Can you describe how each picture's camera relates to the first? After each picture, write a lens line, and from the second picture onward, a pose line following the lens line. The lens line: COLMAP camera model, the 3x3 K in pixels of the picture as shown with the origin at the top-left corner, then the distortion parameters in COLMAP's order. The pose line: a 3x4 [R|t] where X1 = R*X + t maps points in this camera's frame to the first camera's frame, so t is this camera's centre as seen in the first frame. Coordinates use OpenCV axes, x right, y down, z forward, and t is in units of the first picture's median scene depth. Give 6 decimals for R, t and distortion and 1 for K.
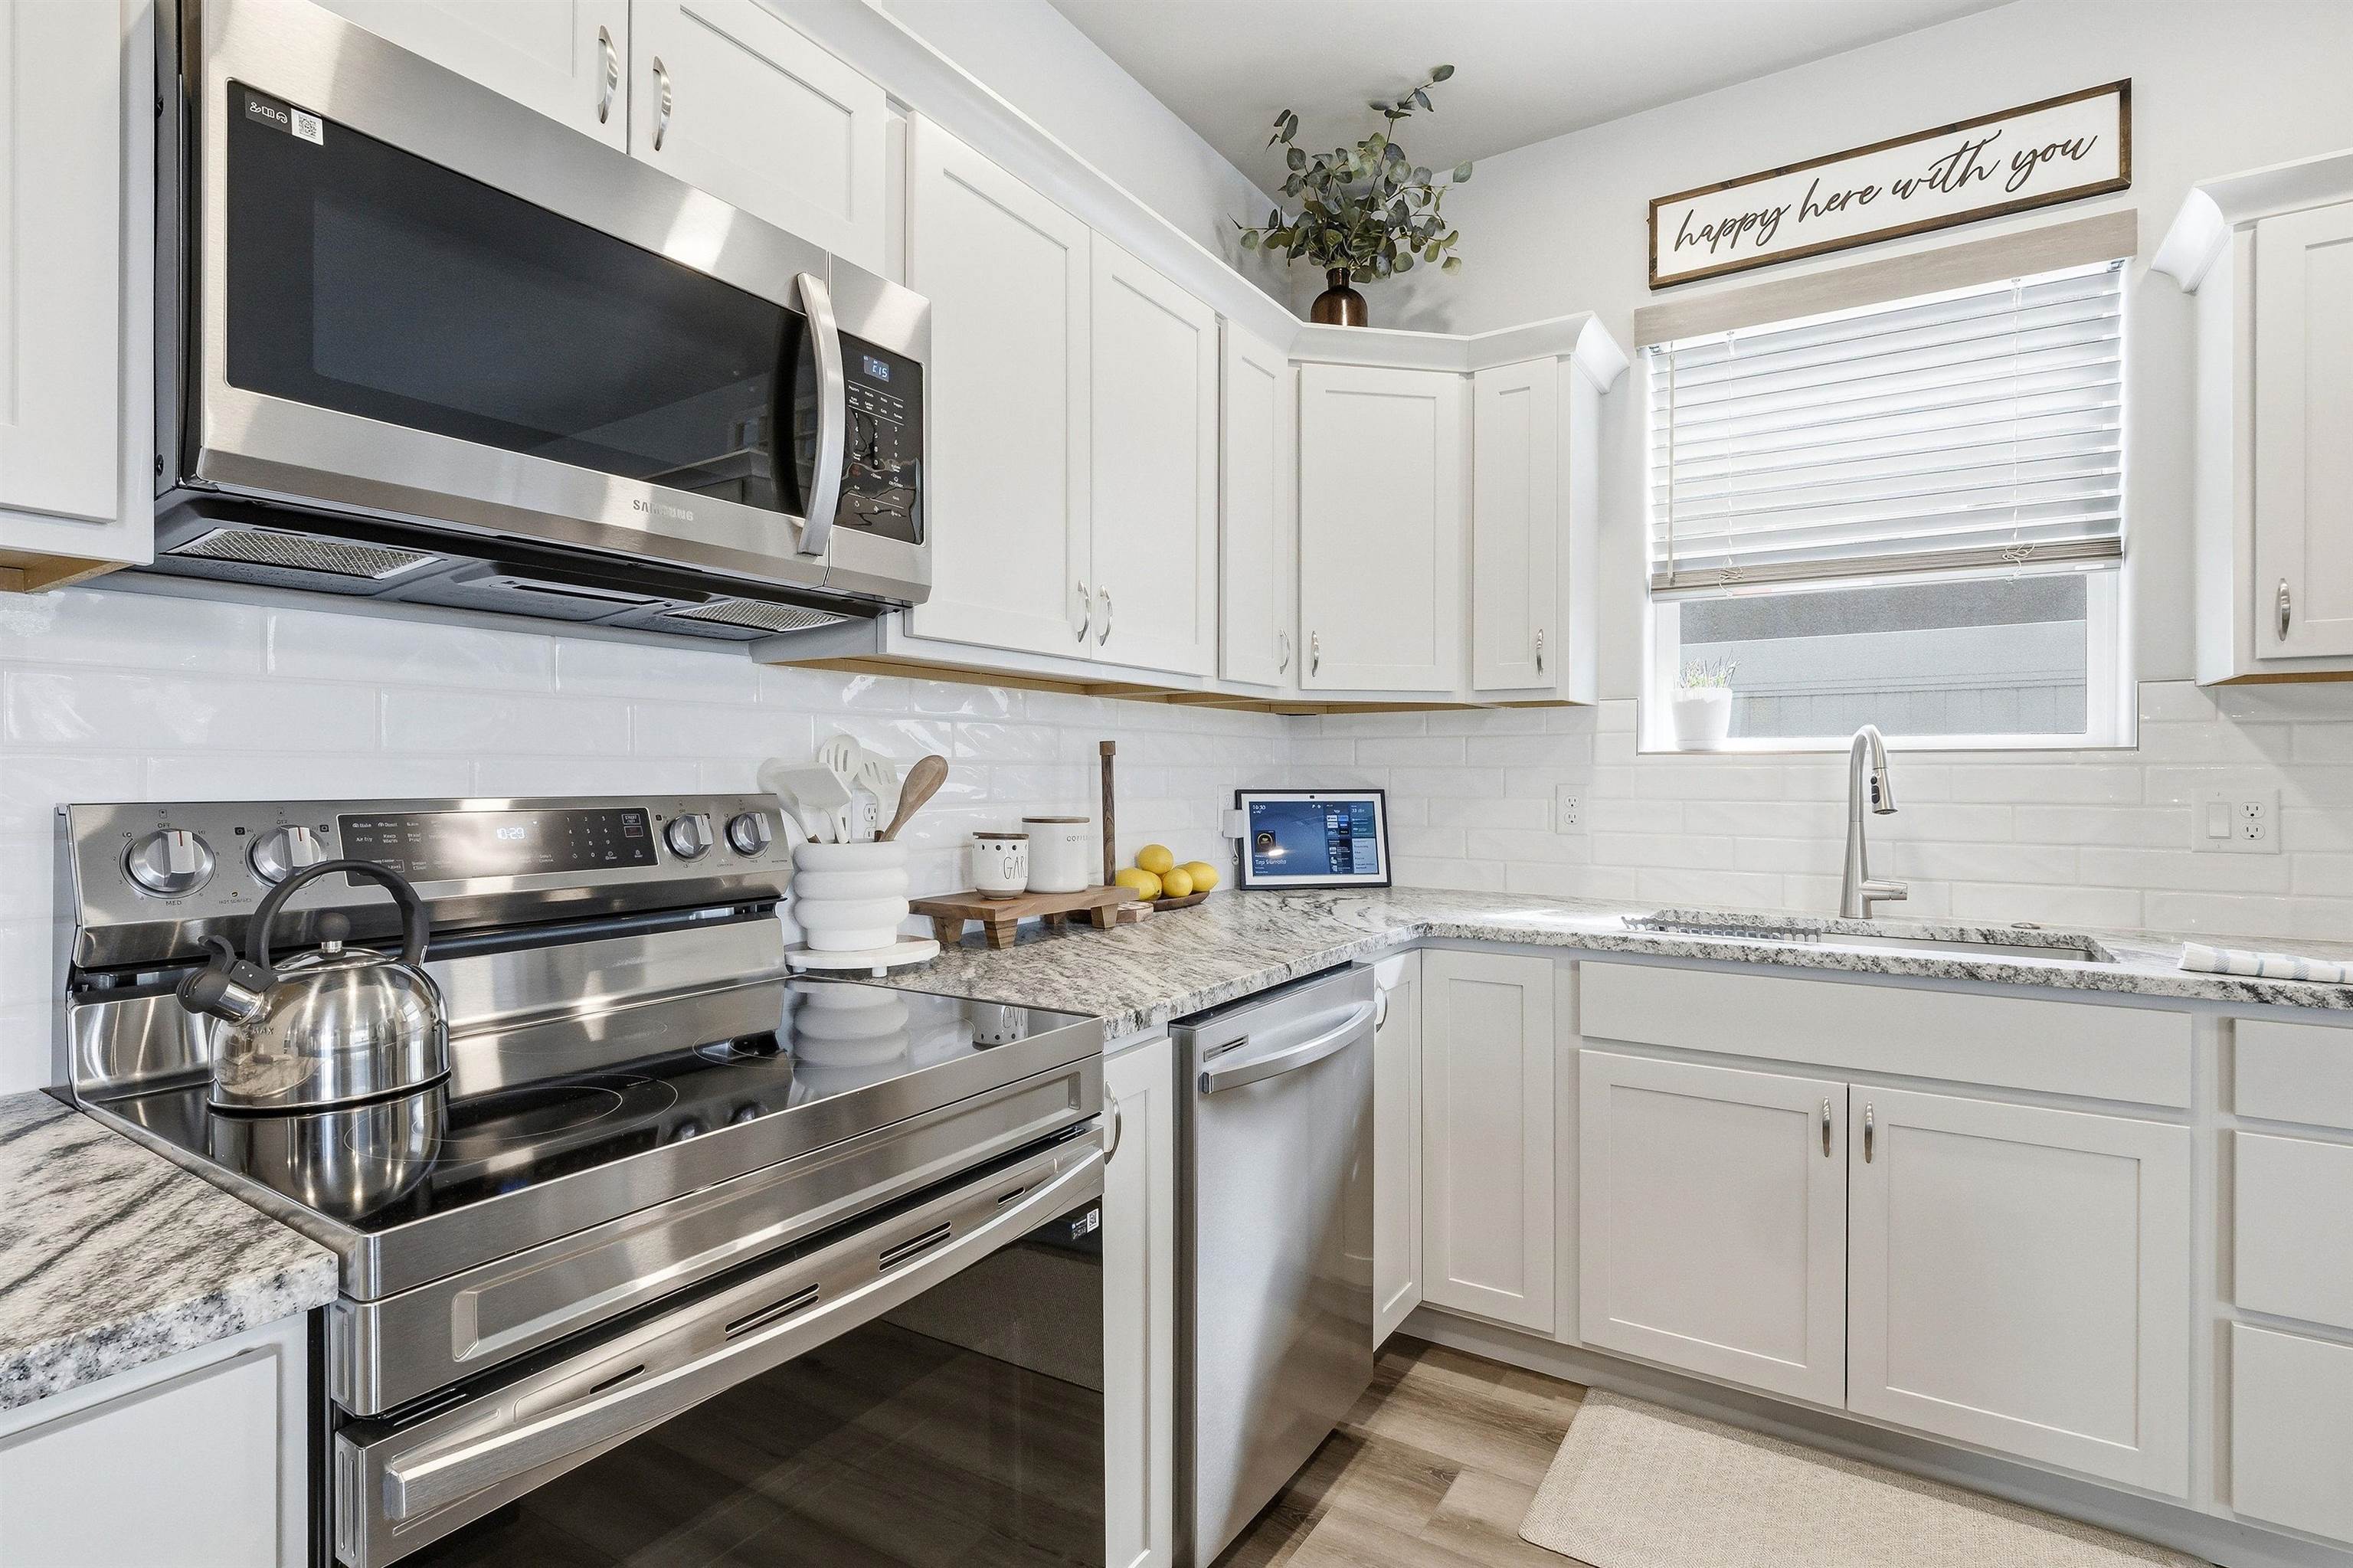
lens RADIAL K [[1131.4, 0, 1175.4], [0, 1131.4, 757.6], [0, 0, 1]] dist [-0.004670, -0.001146]
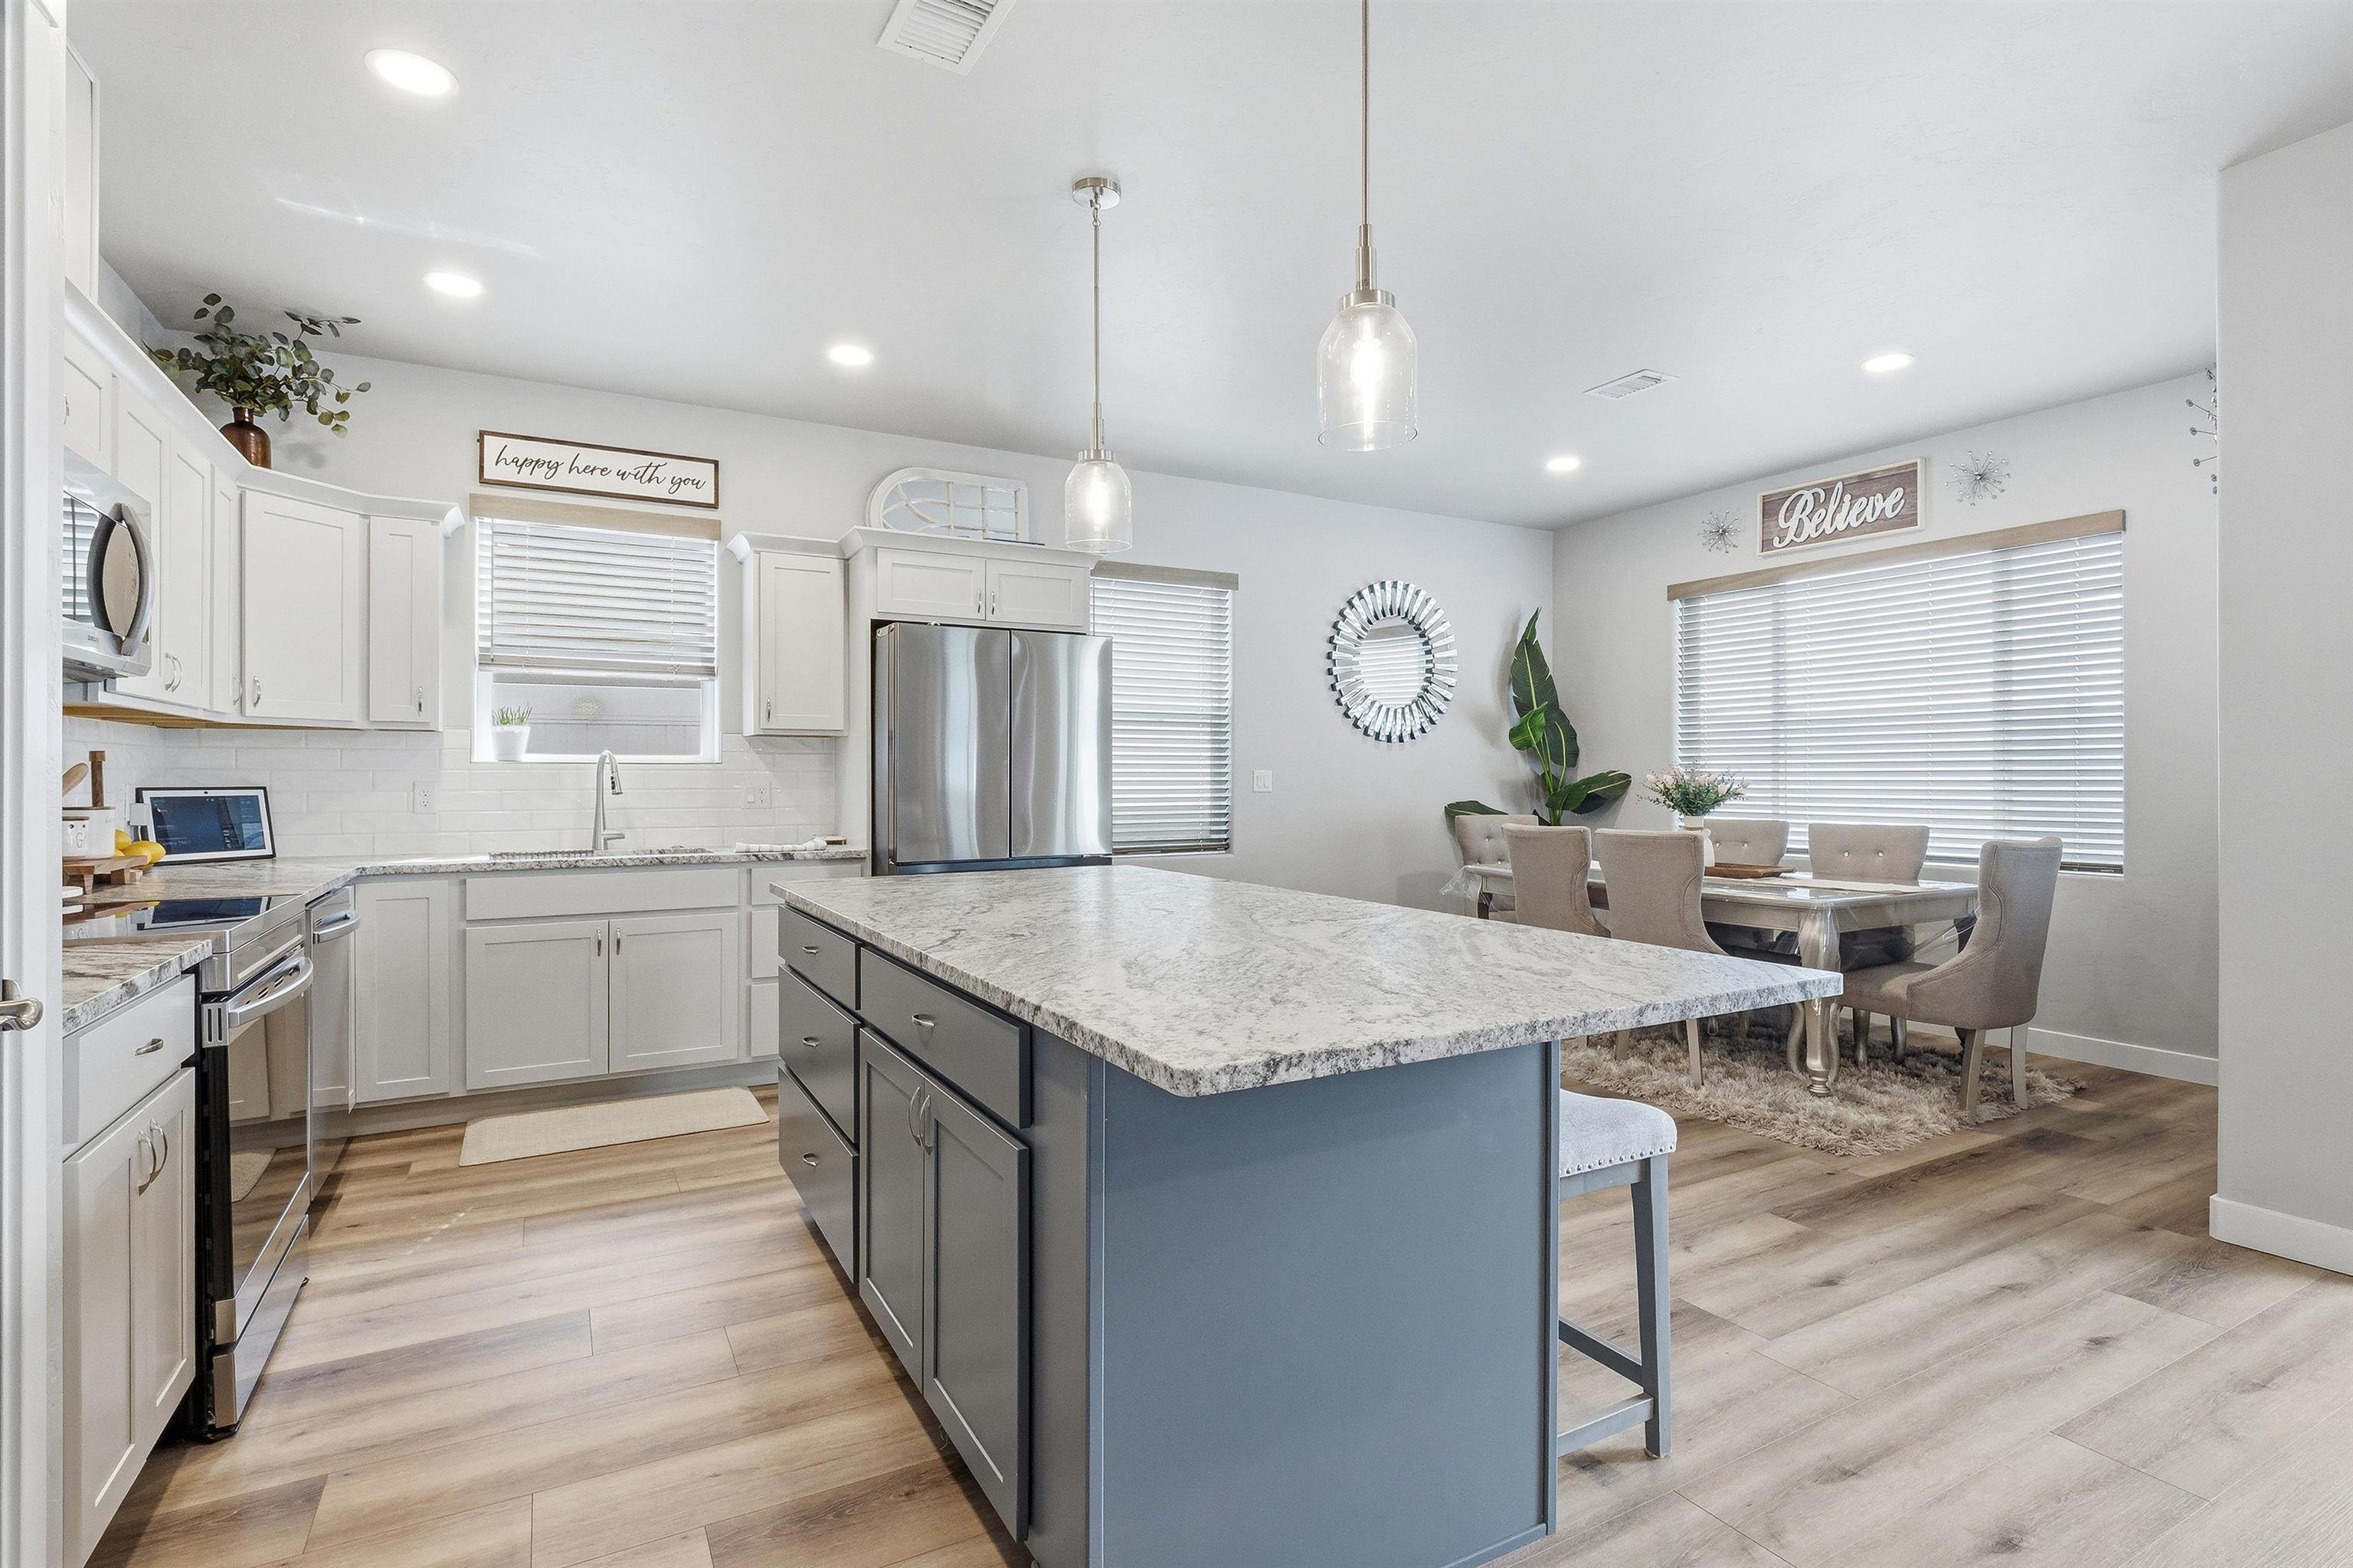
lens RADIAL K [[1134.9, 0, 1167.0], [0, 1134.9, 807.6], [0, 0, 1]] dist [0.000104, -0.000773]
pose [[0.473597, -0.025508, 0.880372, -0.641634], [-0.011466, 0.999317, 0.035123, -0.009028], [-0.880667, -0.026729, 0.472981, -0.763202]]
